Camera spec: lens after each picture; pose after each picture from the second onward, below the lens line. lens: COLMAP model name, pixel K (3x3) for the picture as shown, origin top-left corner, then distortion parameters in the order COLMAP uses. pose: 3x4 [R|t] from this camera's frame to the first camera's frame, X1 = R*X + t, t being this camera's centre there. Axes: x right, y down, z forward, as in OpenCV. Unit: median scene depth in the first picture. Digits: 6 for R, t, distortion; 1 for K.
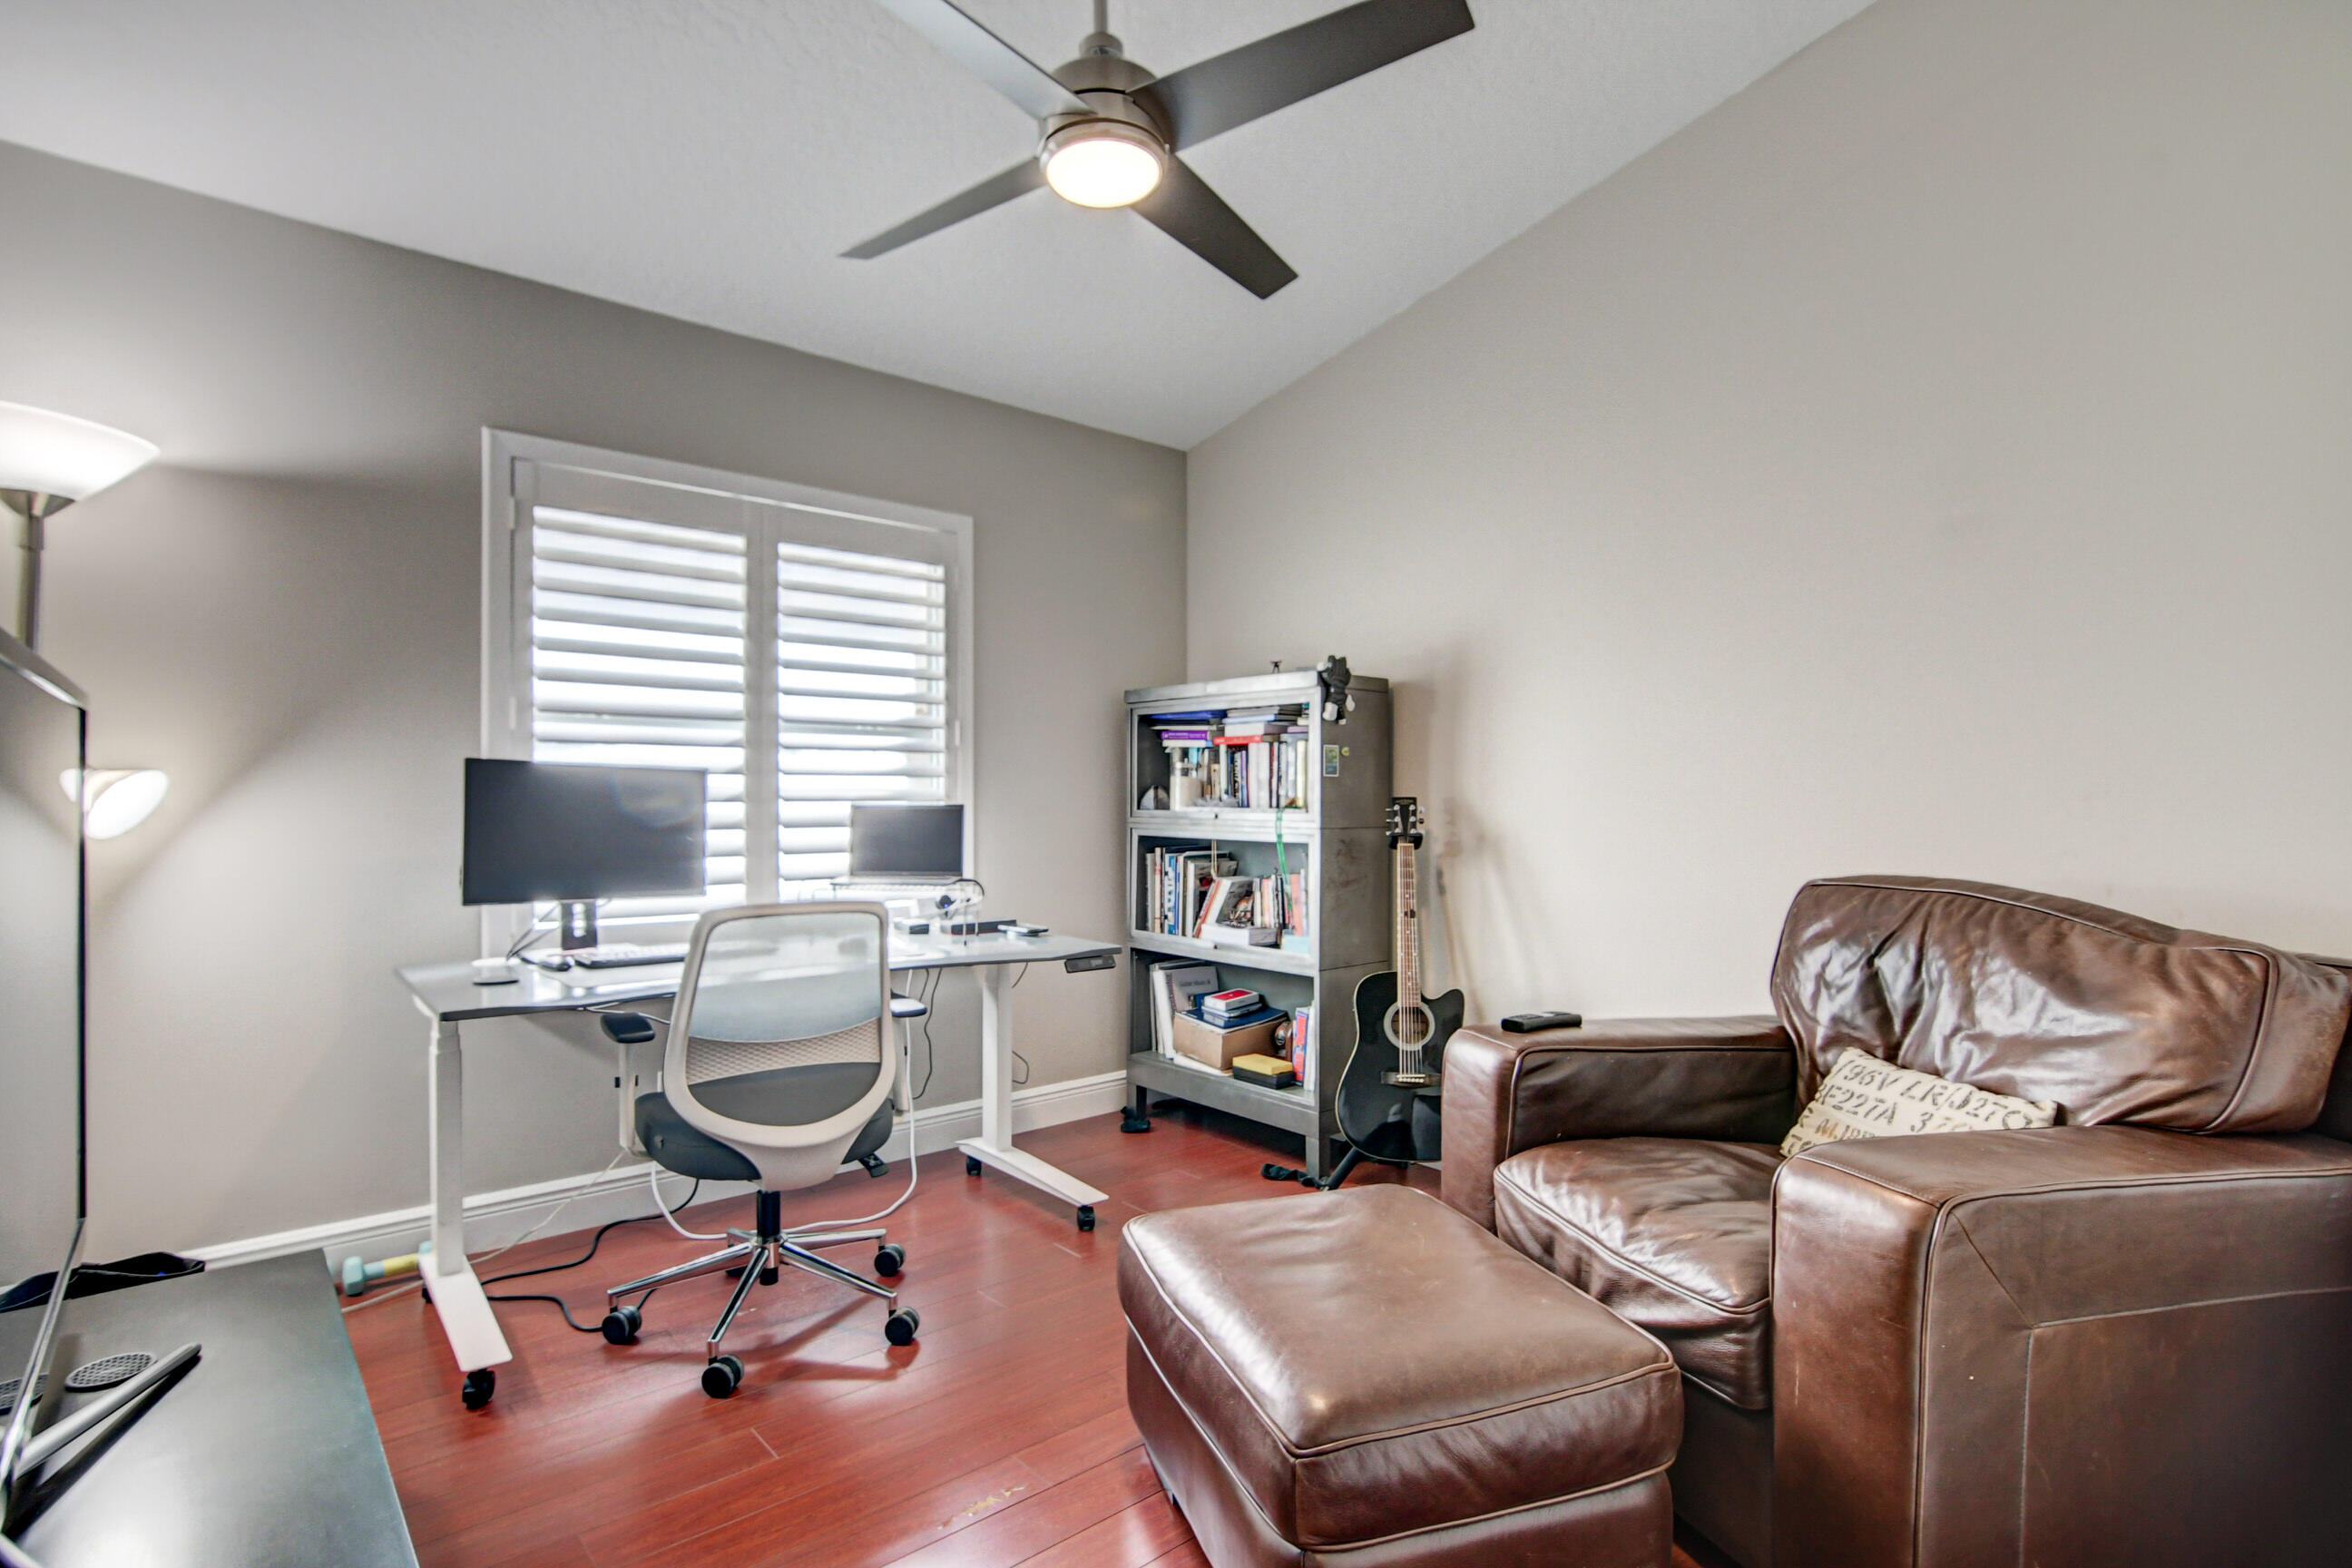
lens RADIAL K [[1182.1, 0, 1176.0], [0, 1182.1, 784.0], [0, 0, 1]] dist [-0.000083, -0.000023]
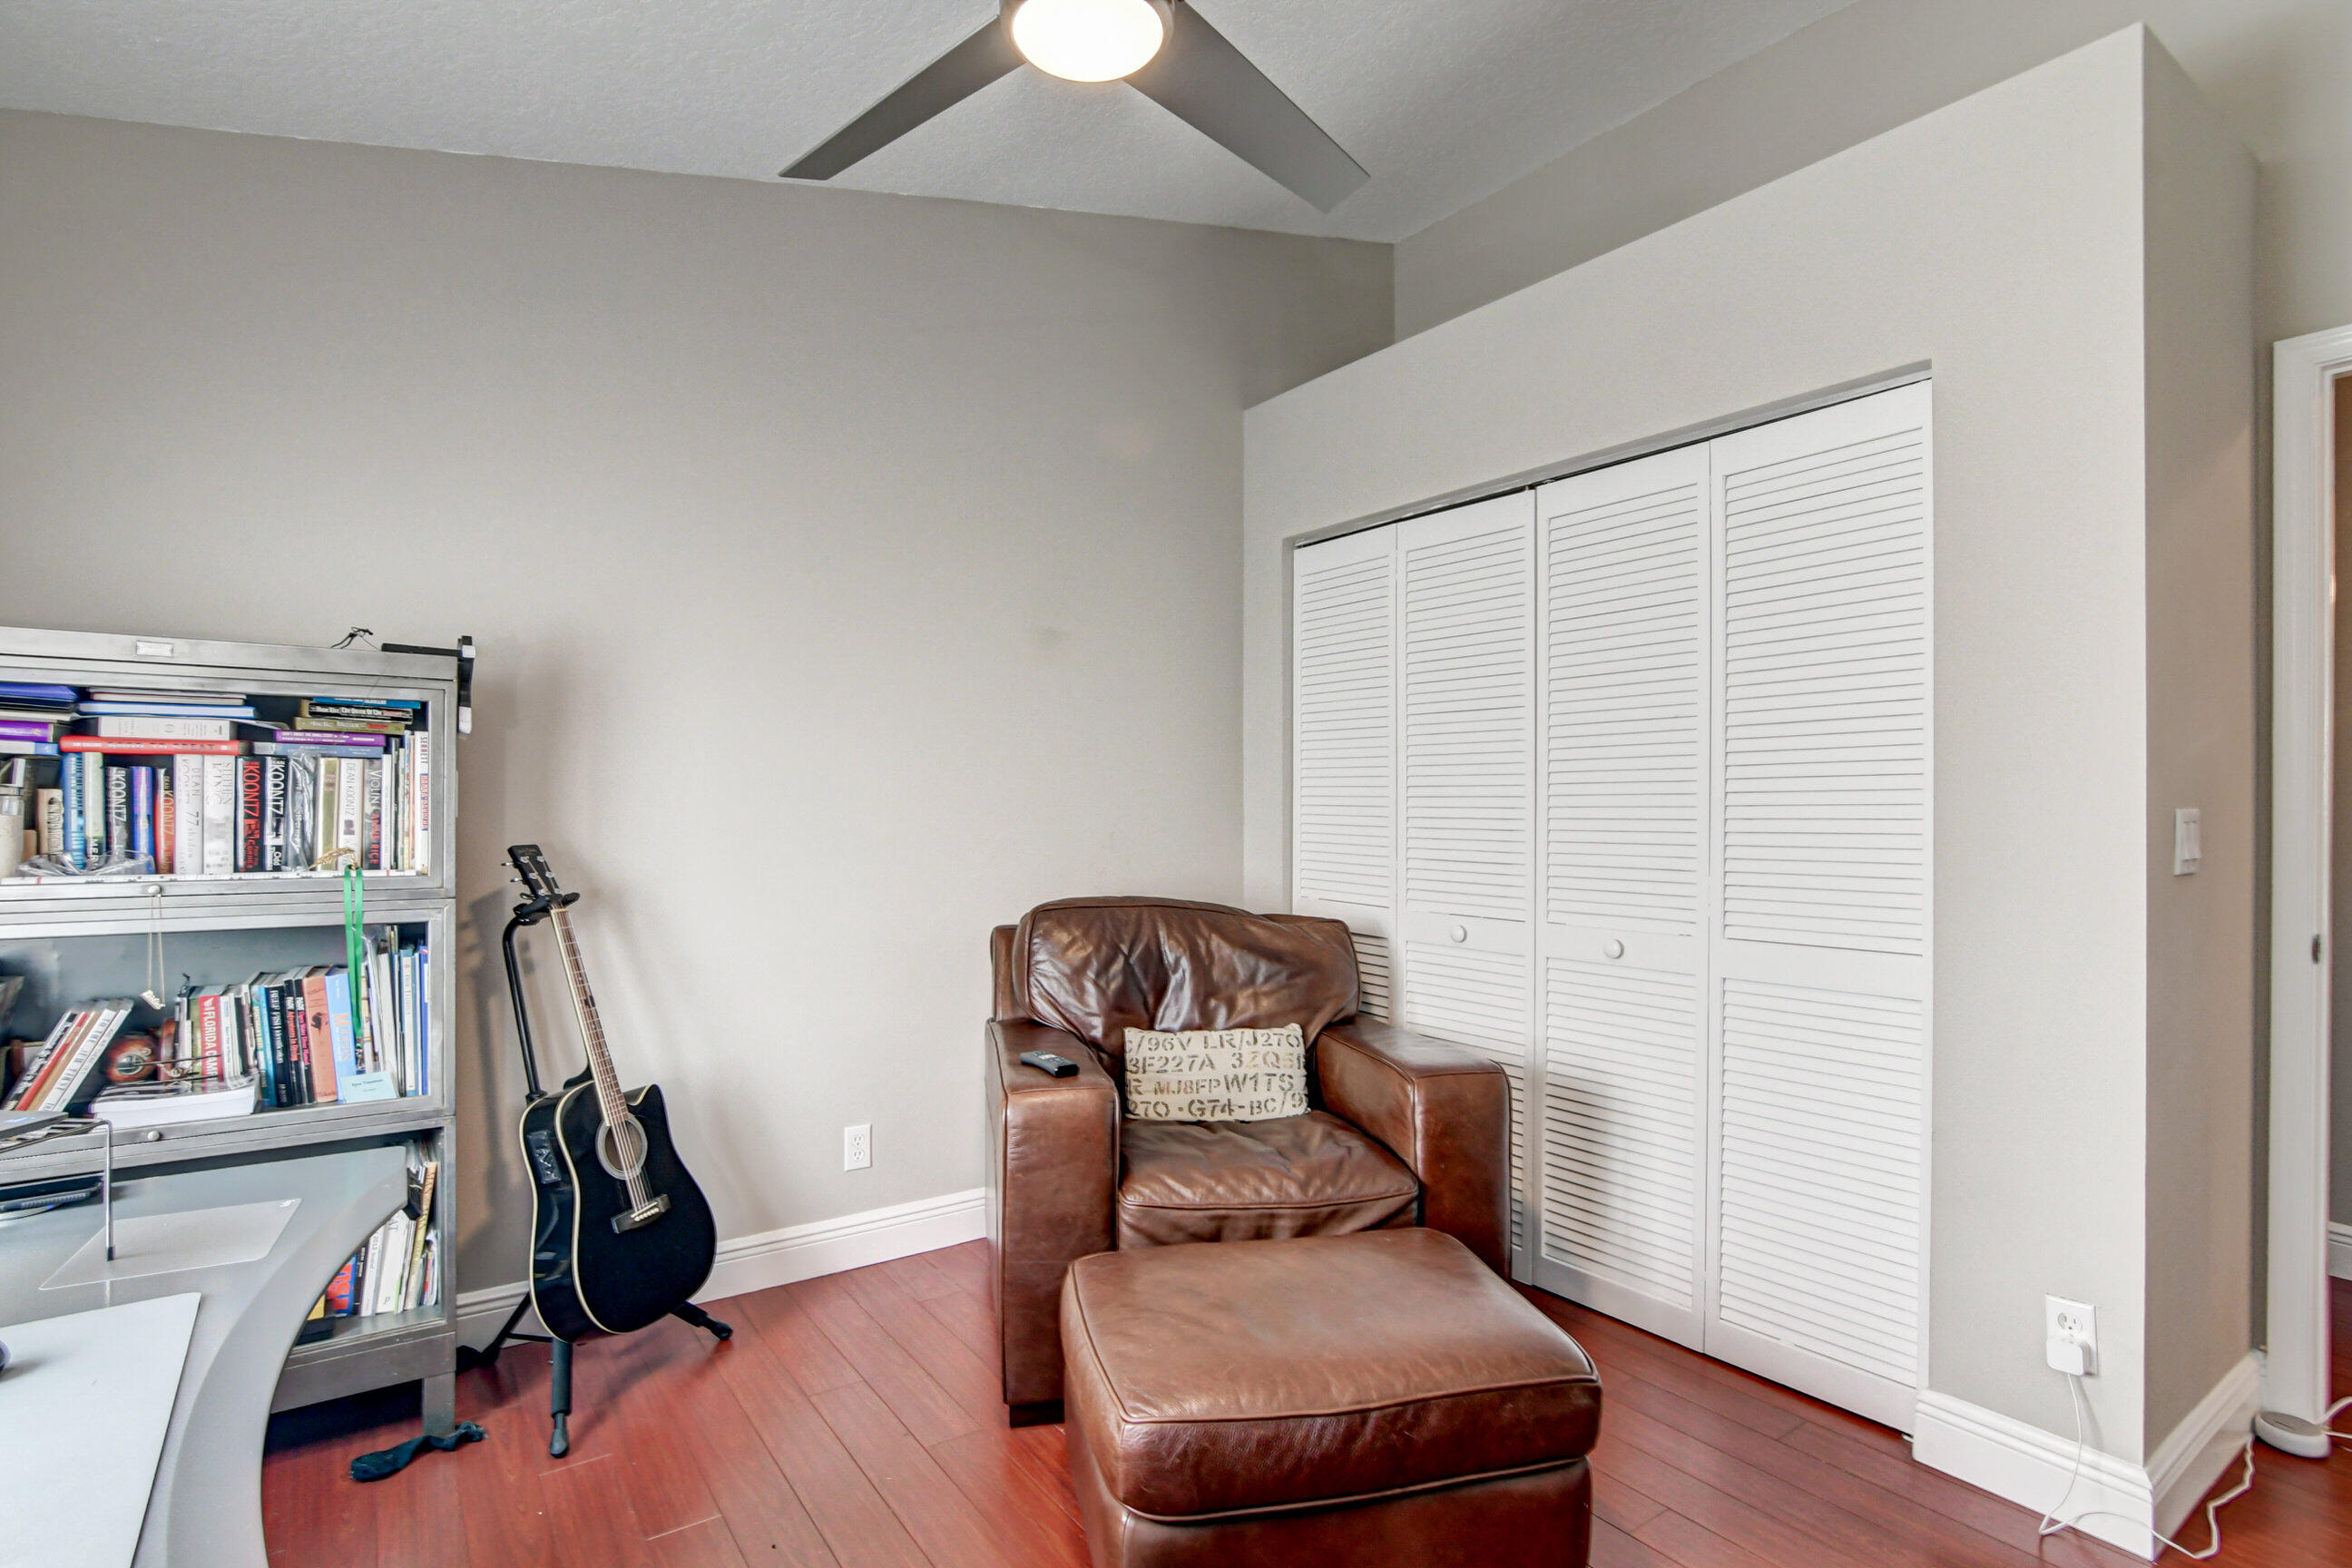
lens RADIAL K [[1130.2, 0, 1176.0], [0, 1130.2, 784.0], [0, 0, 1]] dist [-0.000251, -0.000059]
pose [[0.101651, 0.023660, 0.994539, -0.418129], [-0.008764, 0.999700, -0.022887, -0.012613], [-0.994781, -0.006390, 0.101828, 0.480603]]
